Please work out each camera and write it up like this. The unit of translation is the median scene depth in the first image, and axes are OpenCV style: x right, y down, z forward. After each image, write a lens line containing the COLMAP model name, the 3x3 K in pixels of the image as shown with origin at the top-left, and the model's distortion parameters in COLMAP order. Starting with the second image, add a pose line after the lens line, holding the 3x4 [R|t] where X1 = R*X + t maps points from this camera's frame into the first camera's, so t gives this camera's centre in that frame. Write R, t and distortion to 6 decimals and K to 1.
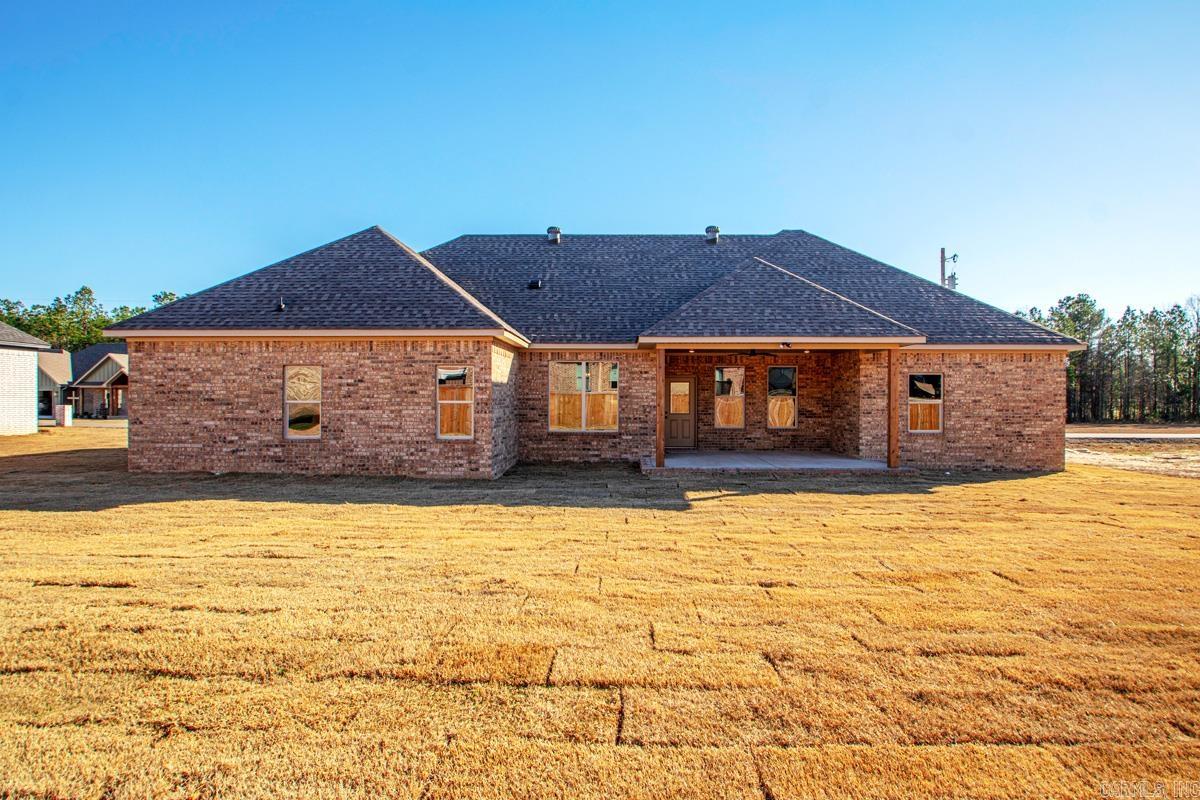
lens RADIAL K [[627.3, 0, 645.4], [0, 627.3, 419.5], [0, 0, 1]] dist [-0.003217, 0.000036]
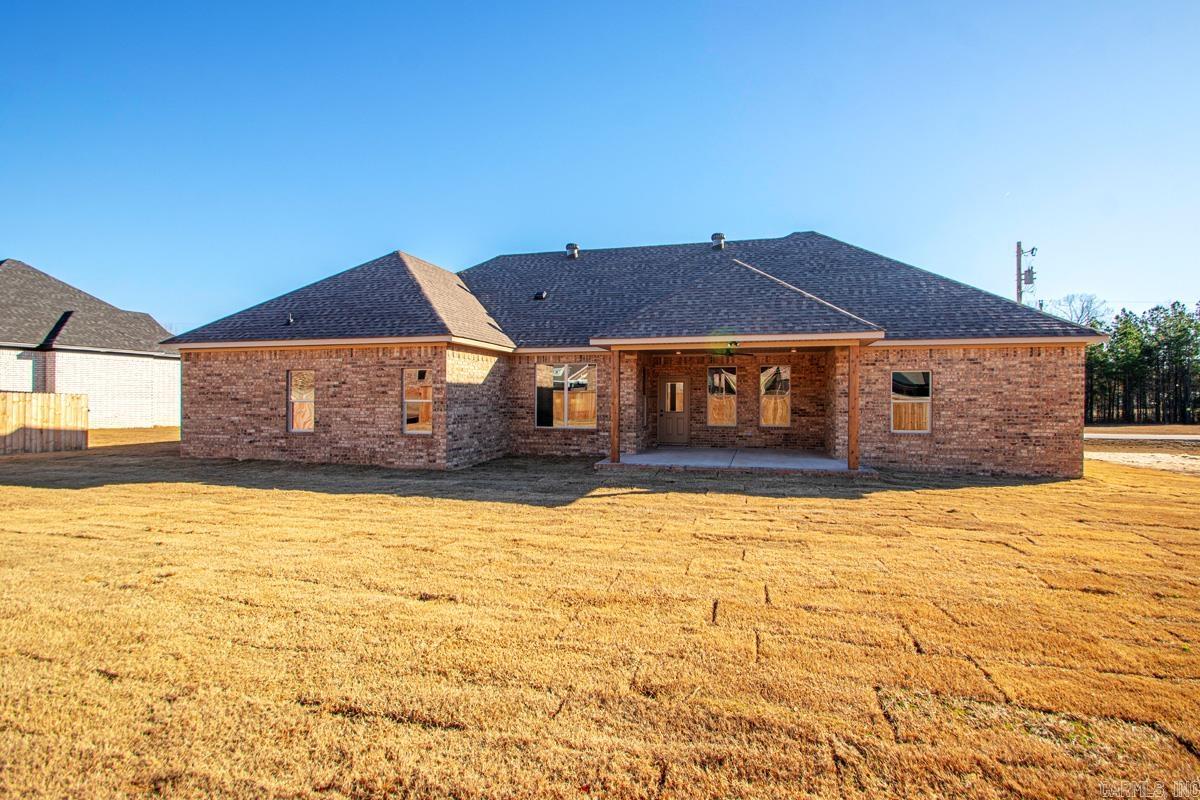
lens RADIAL K [[557.1, 0, 607.8], [0, 557.1, 407.8], [0, 0, 1]] dist [0.008466, -0.000326]
pose [[0.974689, 0.002361, -0.223552, 0.189680], [-0.005777, 0.999876, -0.014629, -0.002130], [0.223489, 0.015550, 0.974582, 0.073946]]
